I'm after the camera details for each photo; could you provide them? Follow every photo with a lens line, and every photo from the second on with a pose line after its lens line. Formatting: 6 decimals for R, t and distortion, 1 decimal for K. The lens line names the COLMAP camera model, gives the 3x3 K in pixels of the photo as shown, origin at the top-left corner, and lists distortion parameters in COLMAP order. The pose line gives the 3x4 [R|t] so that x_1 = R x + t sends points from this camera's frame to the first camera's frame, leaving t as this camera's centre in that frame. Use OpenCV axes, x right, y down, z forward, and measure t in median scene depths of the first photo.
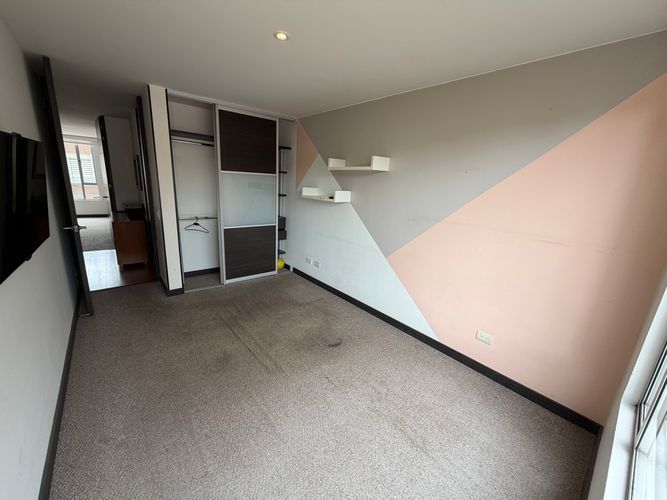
lens RADIAL K [[266.0, 0, 331.4], [0, 266.0, 249.2], [0, 0, 1]] dist [0.000101, 0.000070]
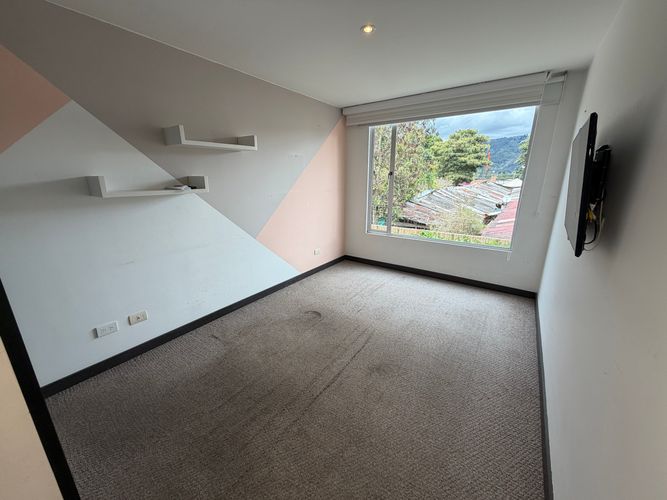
lens RADIAL K [[266.0, 0, 331.4], [0, 266.0, 249.2], [0, 0, 1]] dist [0.000101, 0.000070]
pose [[-0.257637, -0.309900, 0.915197, -0.857446], [0.228209, 0.900859, 0.369288, -0.253901], [-0.938906, 0.303999, -0.161372, 0.953502]]
